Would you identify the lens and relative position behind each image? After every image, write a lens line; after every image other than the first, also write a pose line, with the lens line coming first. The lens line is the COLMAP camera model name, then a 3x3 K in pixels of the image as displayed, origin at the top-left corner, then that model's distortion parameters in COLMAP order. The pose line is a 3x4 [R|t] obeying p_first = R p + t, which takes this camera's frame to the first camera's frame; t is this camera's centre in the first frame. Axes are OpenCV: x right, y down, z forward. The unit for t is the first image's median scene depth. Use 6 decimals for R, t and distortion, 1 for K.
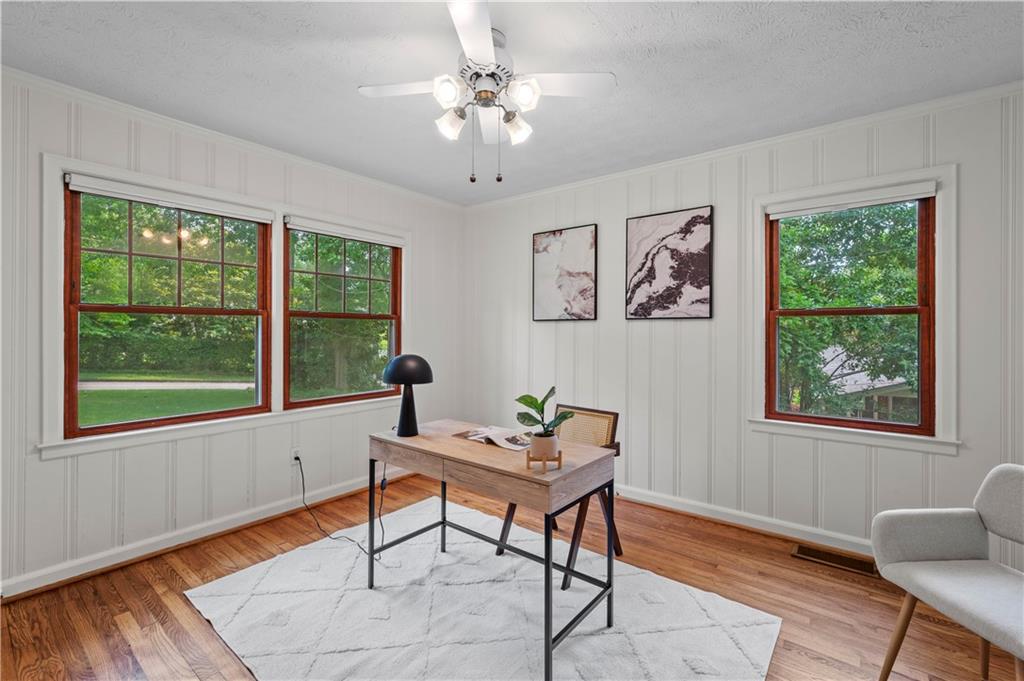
lens RADIAL K [[446.0, 0, 519.7], [0, 446.0, 330.1], [0, 0, 1]] dist [0.002006, 0.000099]
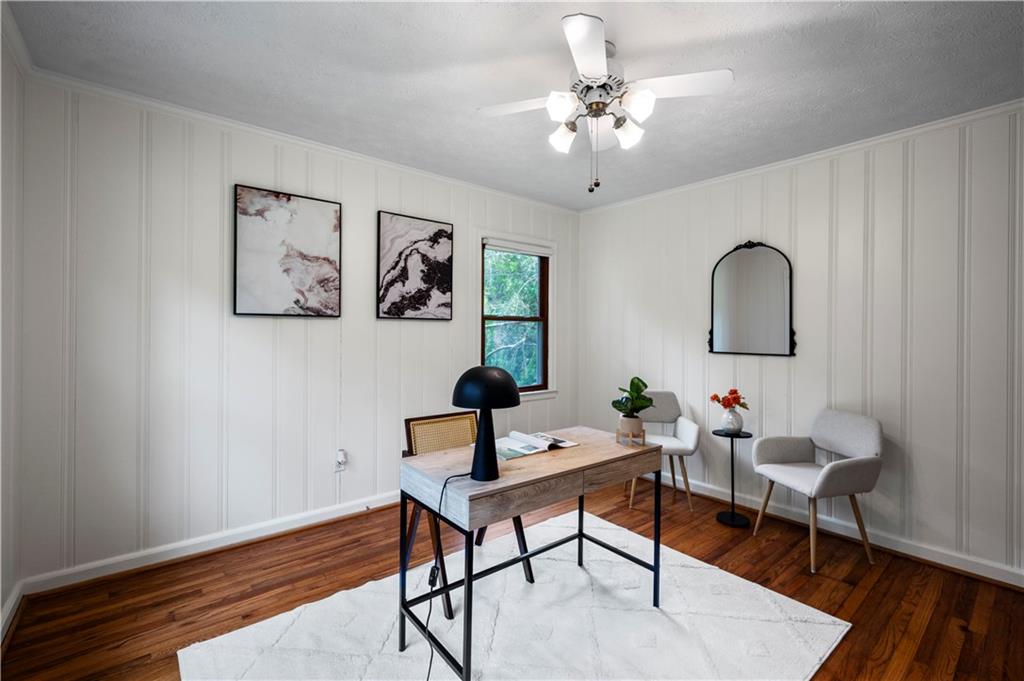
lens RADIAL K [[446.0, 0, 519.7], [0, 446.0, 330.1], [0, 0, 1]] dist [0.002006, 0.000099]
pose [[0.216266, 0.009554, 0.976288, -0.629972], [-0.000129, 0.999952, -0.009757, 0.010495], [-0.976335, 0.001984, 0.216257, 0.527307]]
